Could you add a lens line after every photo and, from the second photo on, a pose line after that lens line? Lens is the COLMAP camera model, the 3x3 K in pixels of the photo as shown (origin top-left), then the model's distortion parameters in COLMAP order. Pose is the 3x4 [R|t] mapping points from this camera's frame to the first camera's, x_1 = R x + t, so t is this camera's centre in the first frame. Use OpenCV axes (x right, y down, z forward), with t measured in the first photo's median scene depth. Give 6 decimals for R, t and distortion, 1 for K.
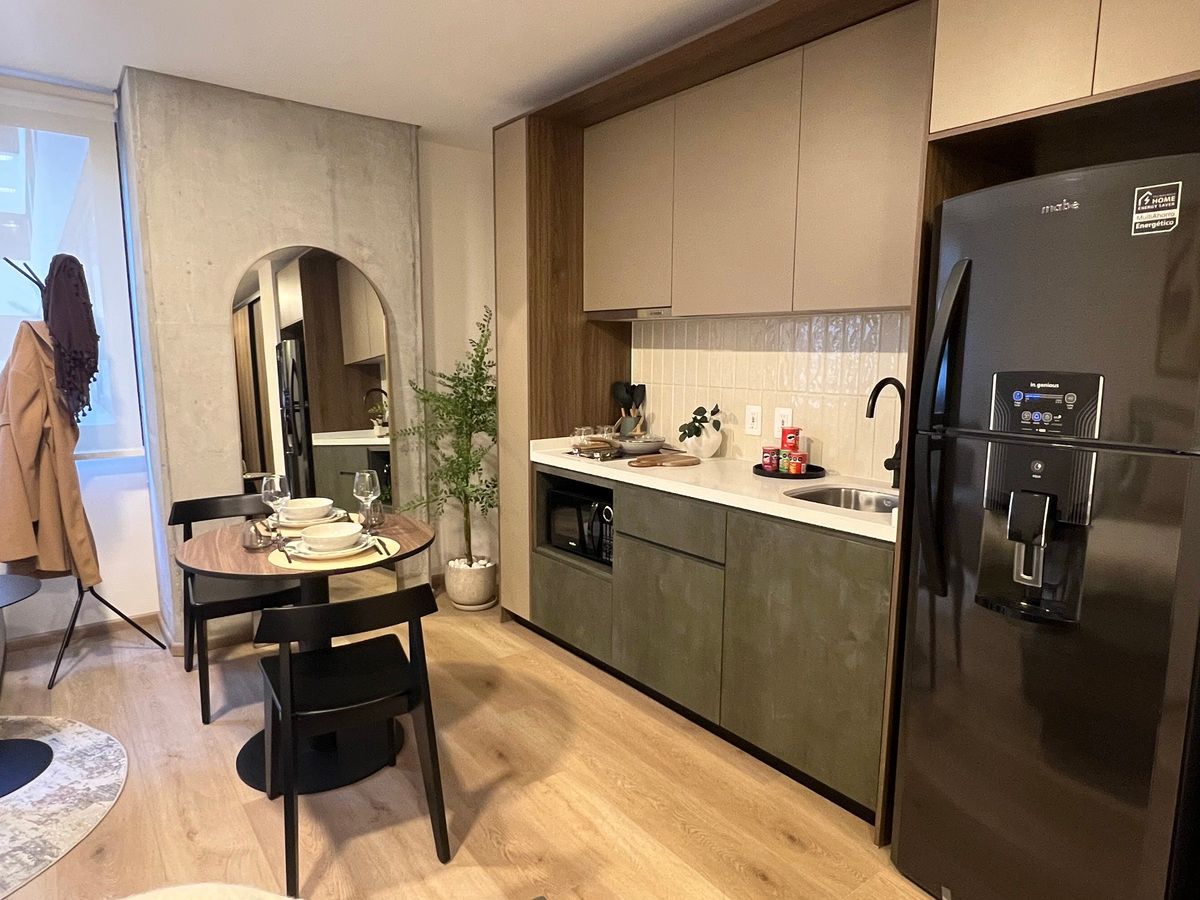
lens RADIAL K [[703.9, 0, 599.3], [0, 703.9, 451.6], [0, 0, 1]] dist [0.015570, 0.000295]
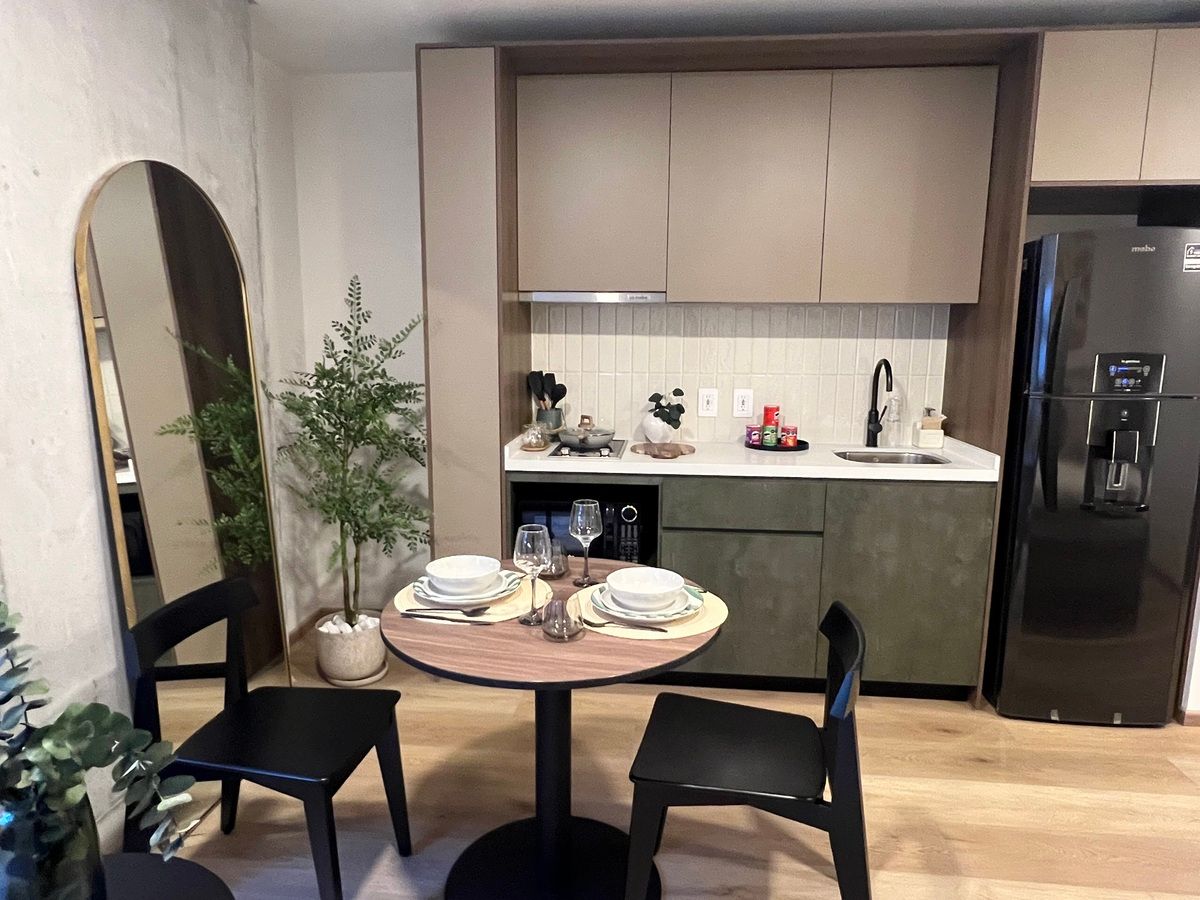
lens RADIAL K [[731.4, 0, 600.7], [0, 731.4, 452.5], [0, 0, 1]] dist [0.001455, 0.000015]
pose [[0.701721, -0.116292, 0.702897, -0.865297], [0.099263, 0.992924, 0.065179, -0.073475], [-0.705503, 0.024034, 0.708299, 0.434780]]
